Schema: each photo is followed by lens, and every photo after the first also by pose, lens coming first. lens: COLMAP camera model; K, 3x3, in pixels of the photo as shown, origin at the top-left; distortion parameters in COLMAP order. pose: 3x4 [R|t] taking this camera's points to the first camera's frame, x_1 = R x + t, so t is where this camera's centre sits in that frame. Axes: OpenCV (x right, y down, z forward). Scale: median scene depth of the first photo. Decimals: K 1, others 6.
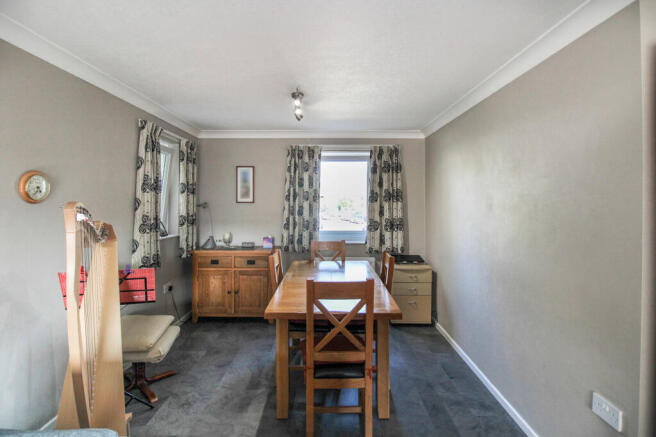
lens RADIAL K [[333.0, 0, 328.0], [0, 333.0, 218.5], [0, 0, 1]] dist [0.002278, -0.000038]
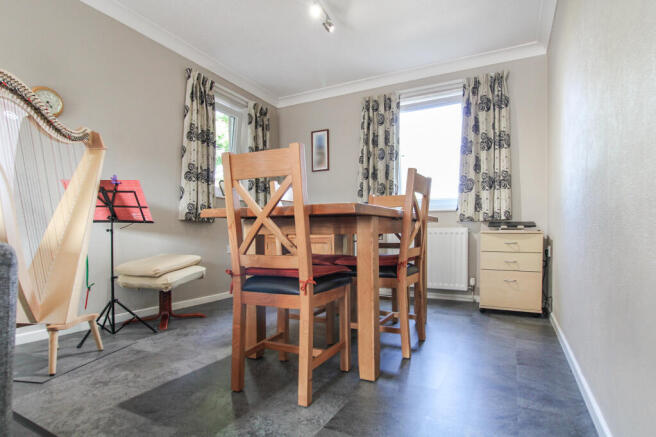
lens RADIAL K [[344.4, 0, 328.5], [0, 344.4, 244.2], [0, 0, 1]] dist [0.000988, -0.000062]
pose [[0.901161, 0.012405, -0.433308, 0.198023], [-0.007171, 0.999880, 0.013711, 0.150428], [0.433426, -0.009249, 0.901142, 0.156769]]
